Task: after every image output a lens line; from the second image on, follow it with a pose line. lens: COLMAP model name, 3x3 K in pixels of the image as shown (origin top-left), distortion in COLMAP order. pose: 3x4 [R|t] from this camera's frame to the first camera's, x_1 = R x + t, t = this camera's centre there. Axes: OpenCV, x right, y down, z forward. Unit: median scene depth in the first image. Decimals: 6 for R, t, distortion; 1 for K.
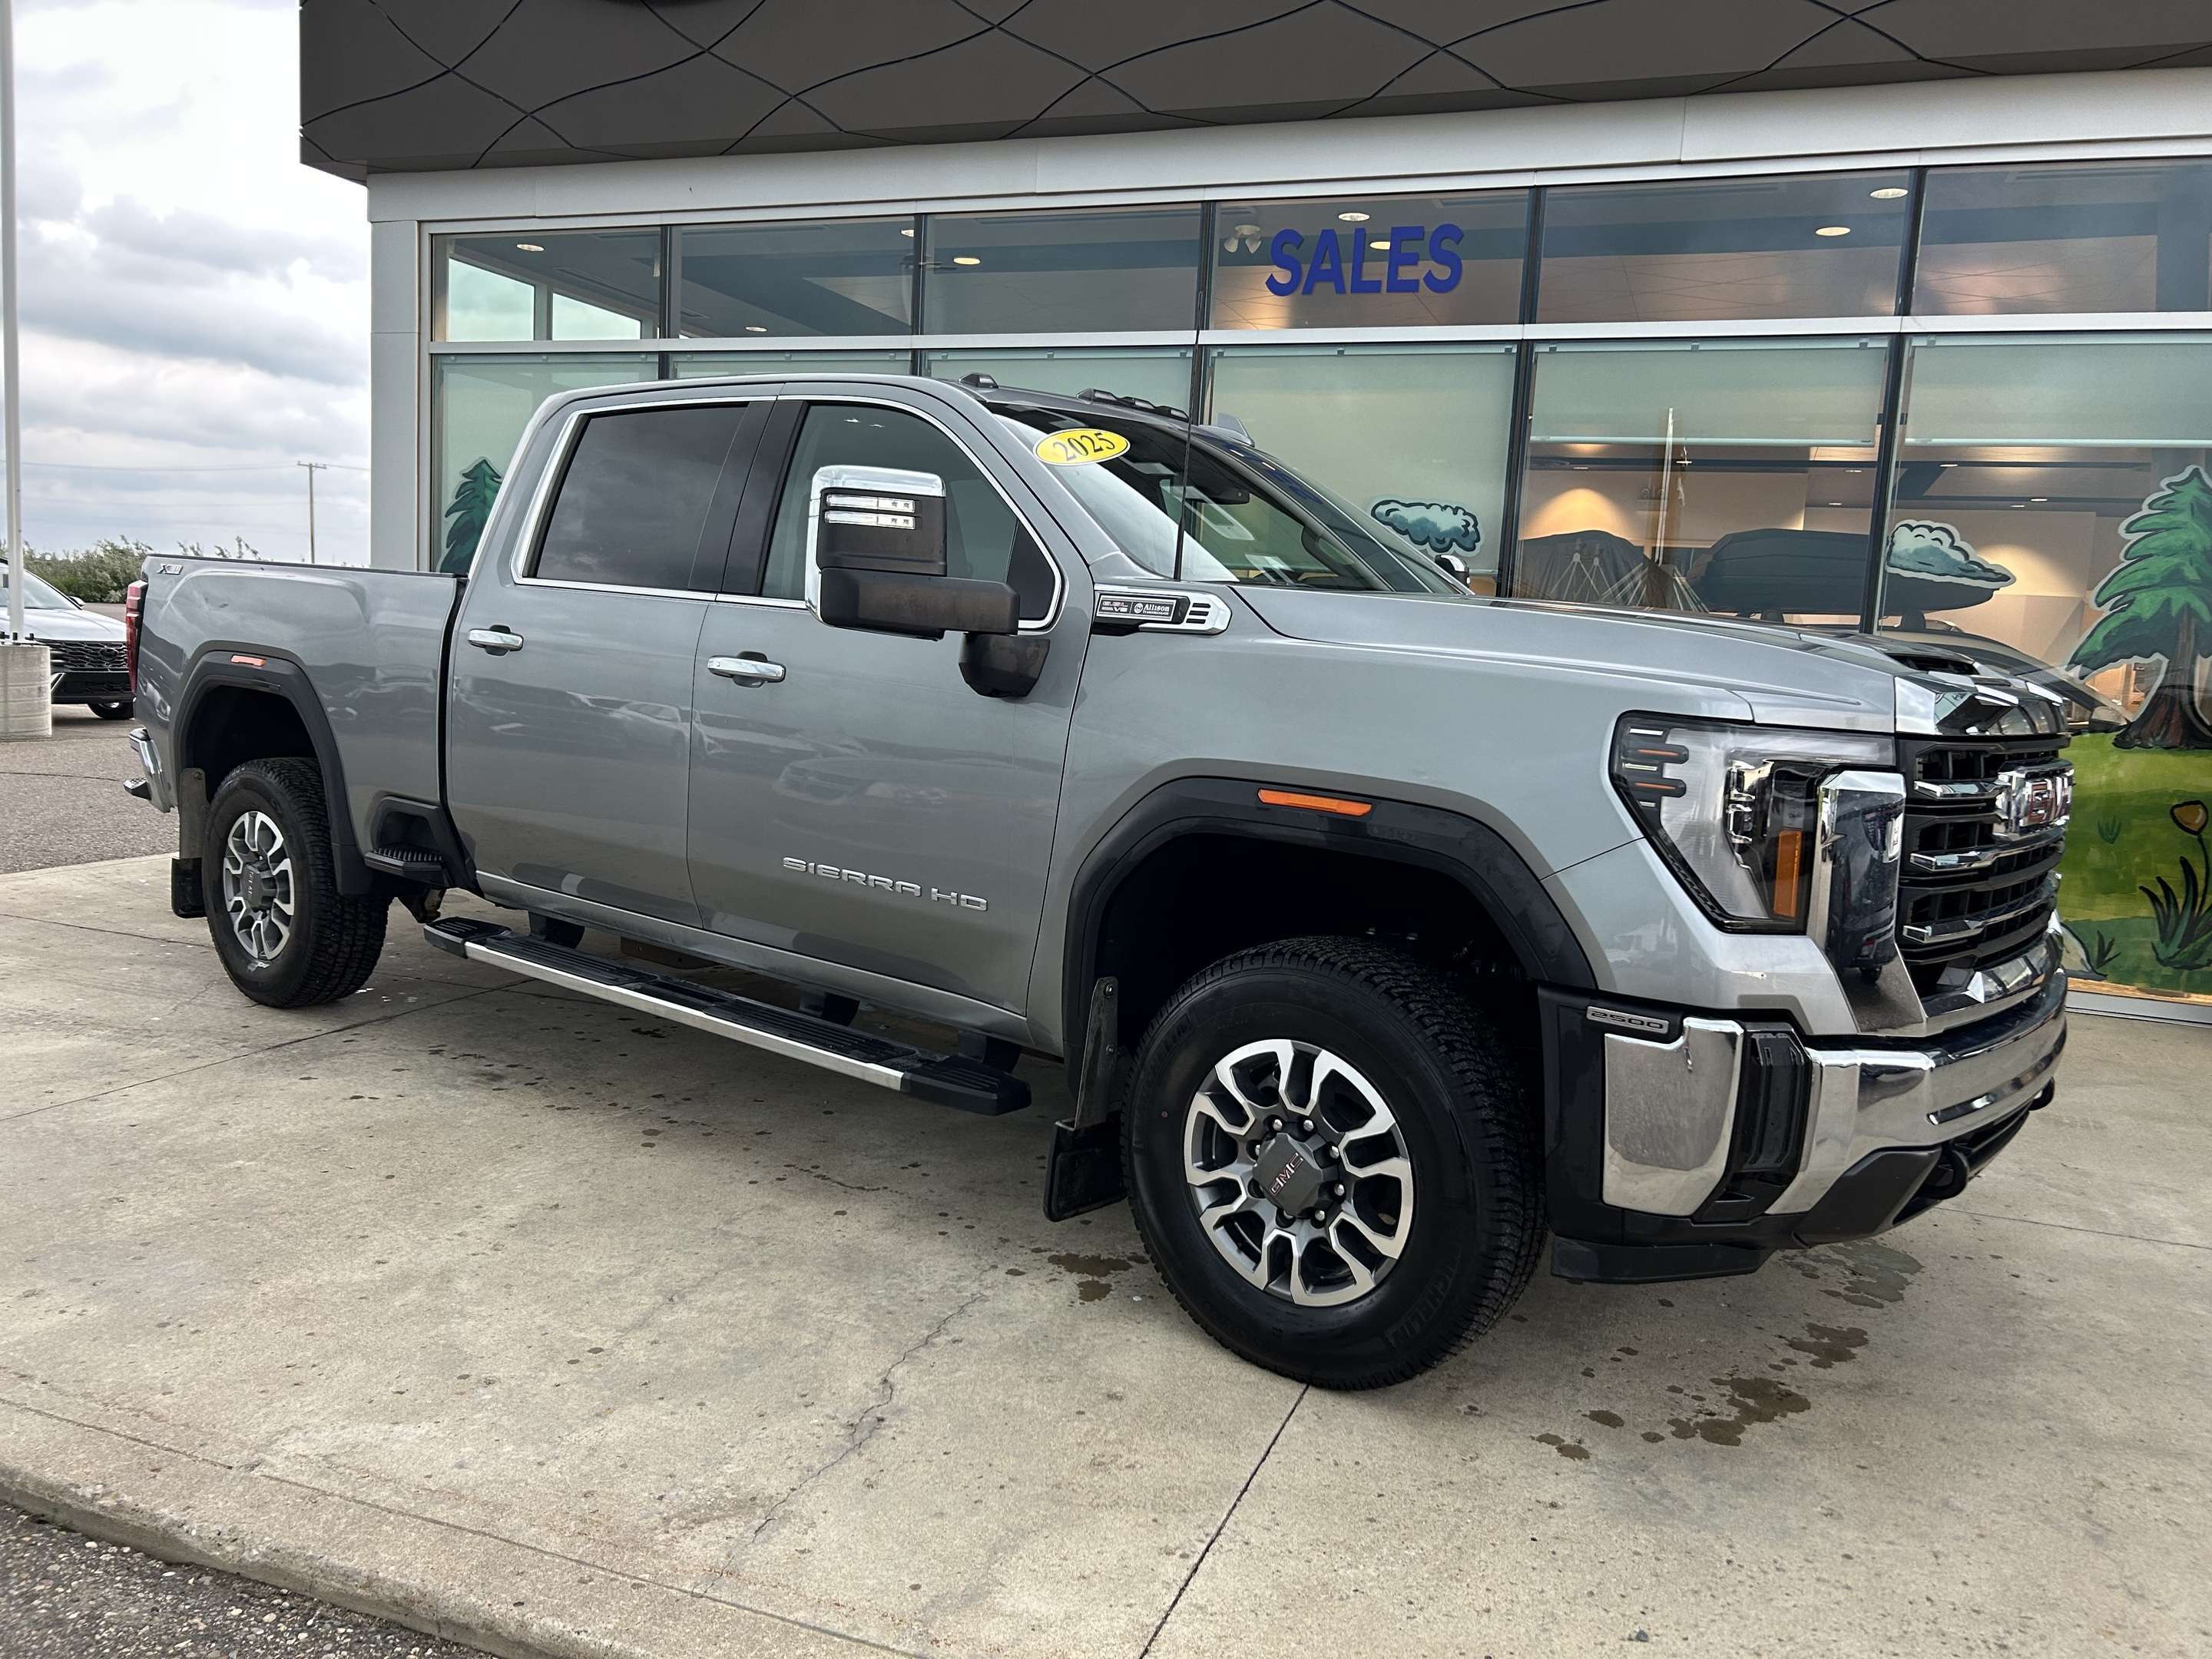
lens RADIAL K [[1630.5, 0, 1106.0], [0, 1630.5, 829.5], [0, 0, 1]] dist [-0.002645, -0.002063]
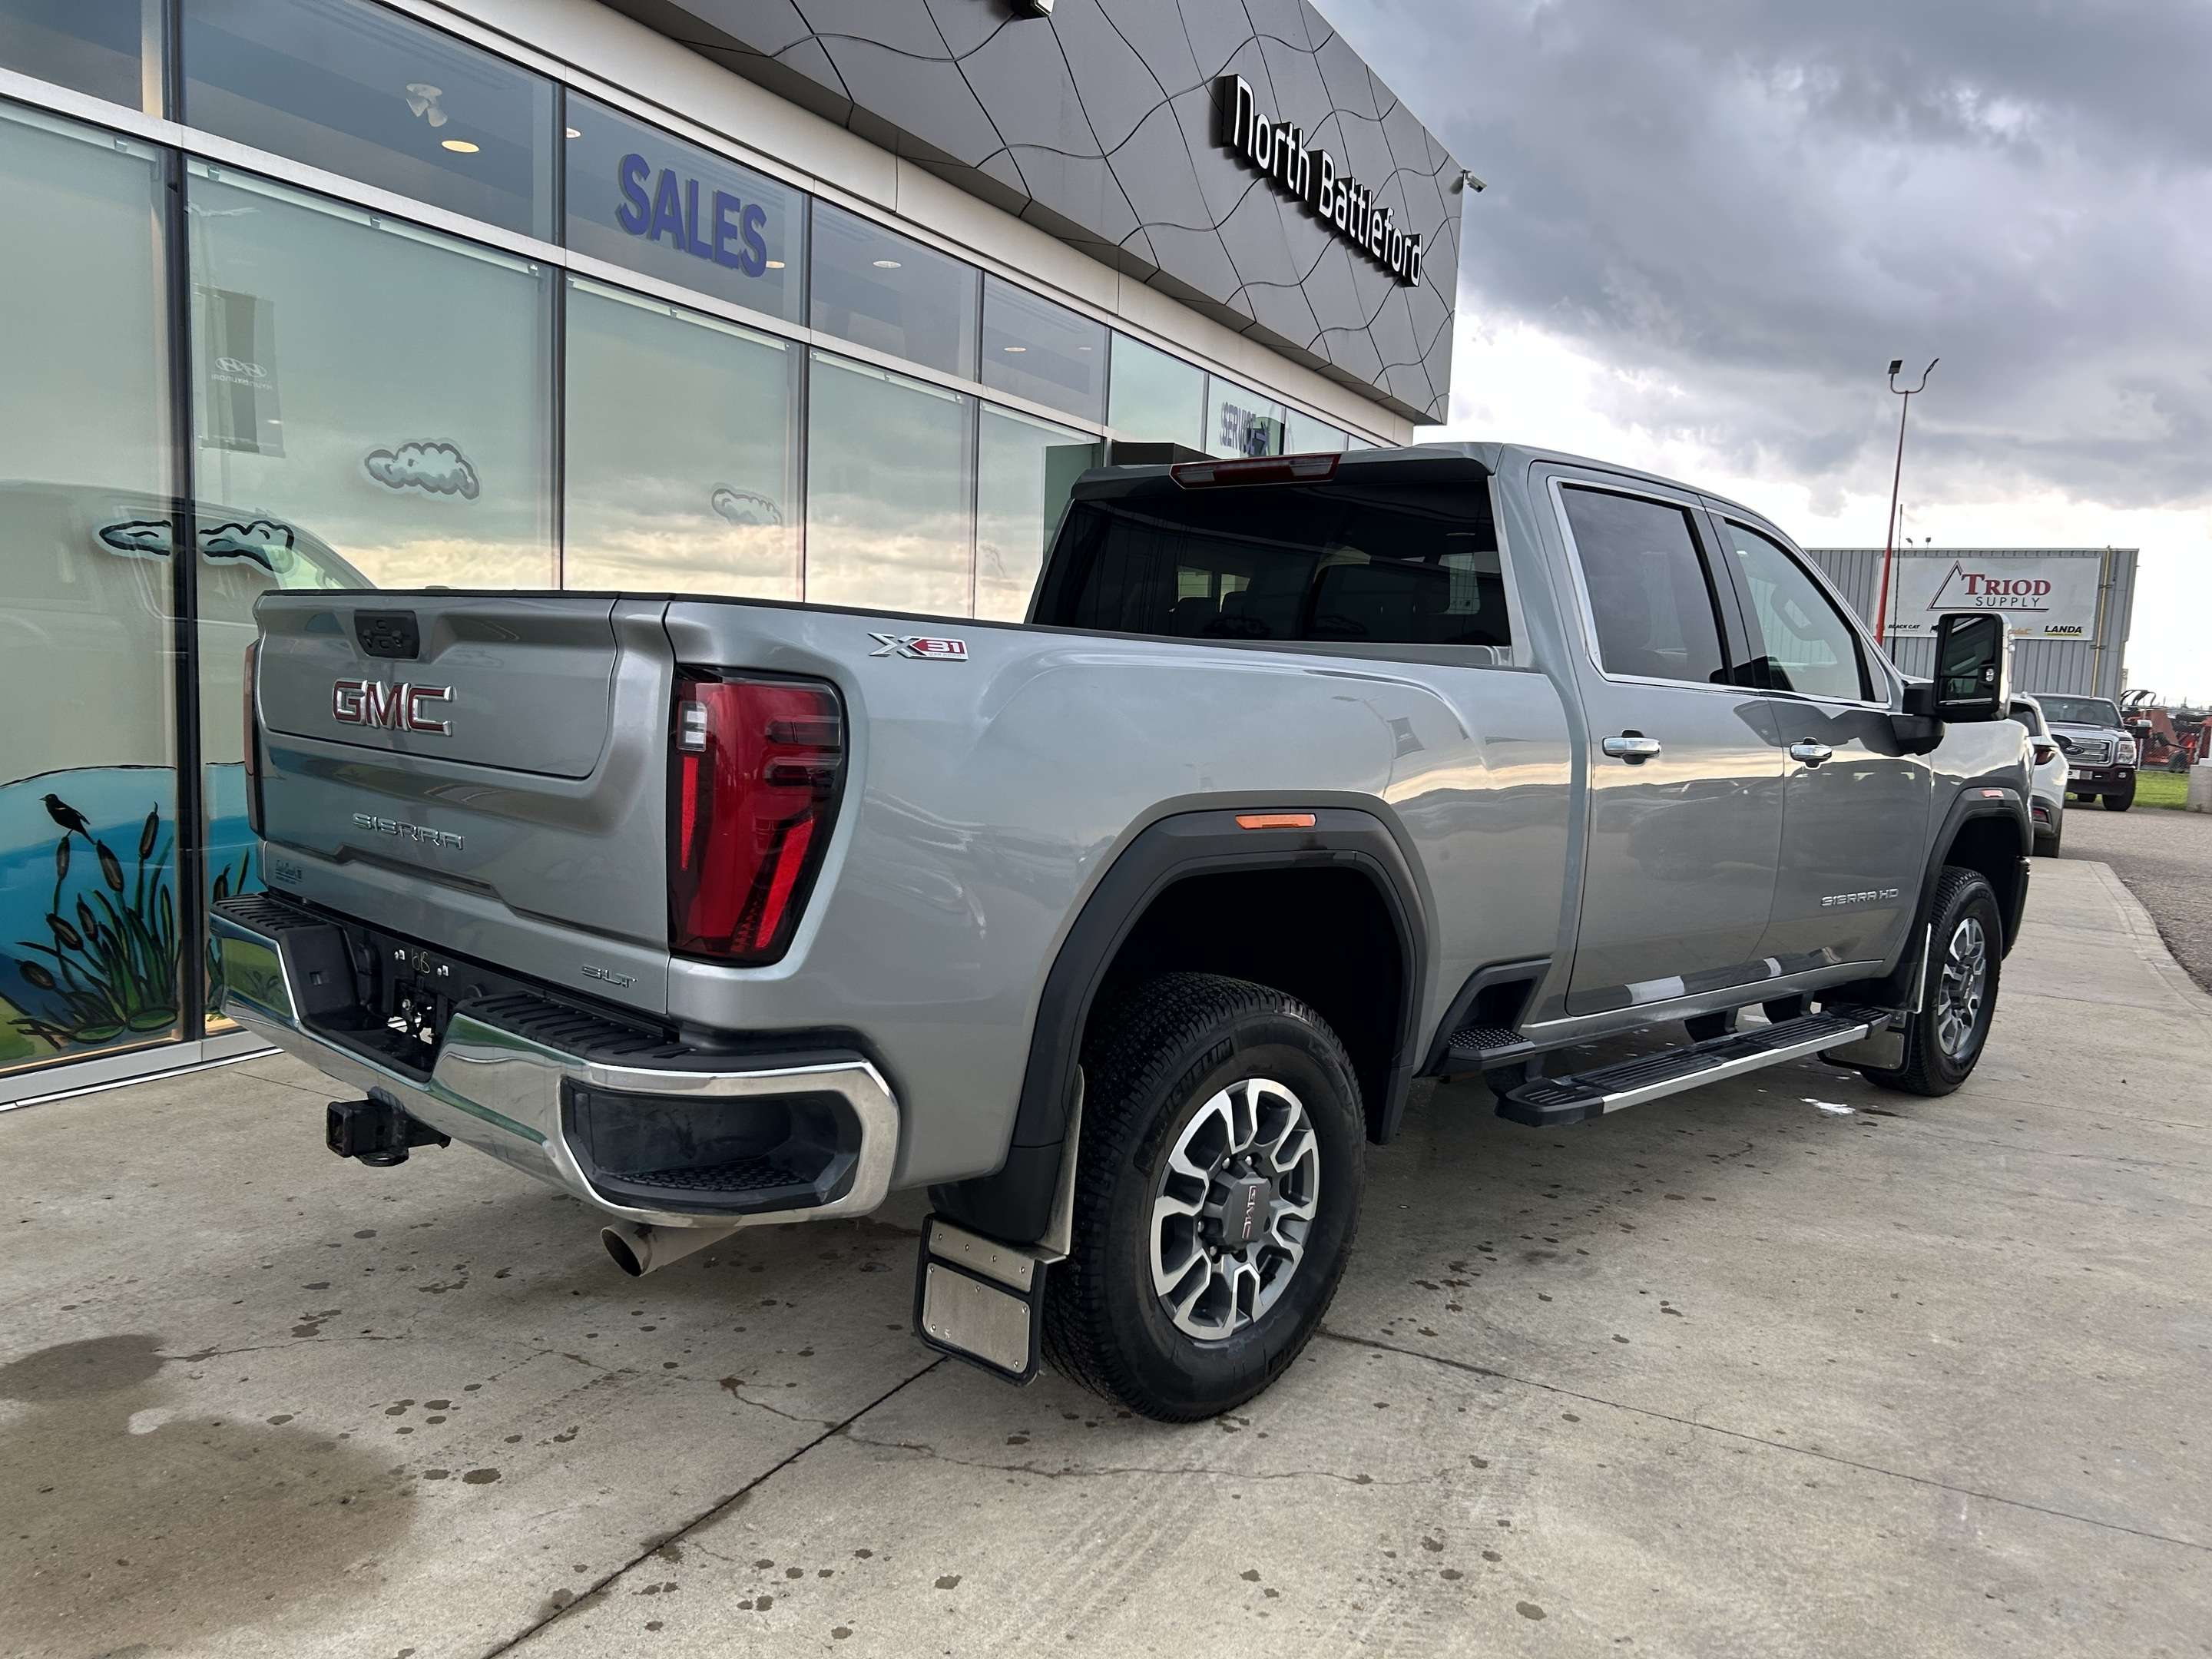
lens RADIAL K [[1630.5, 0, 1106.0], [0, 1630.5, 829.5], [0, 0, 1]] dist [-0.002645, -0.002063]
pose [[0.149570, -0.147886, 0.977629, -1.294061], [0.080176, 0.987309, 0.137084, -0.215470], [-0.985495, 0.057879, 0.159528, 1.154900]]
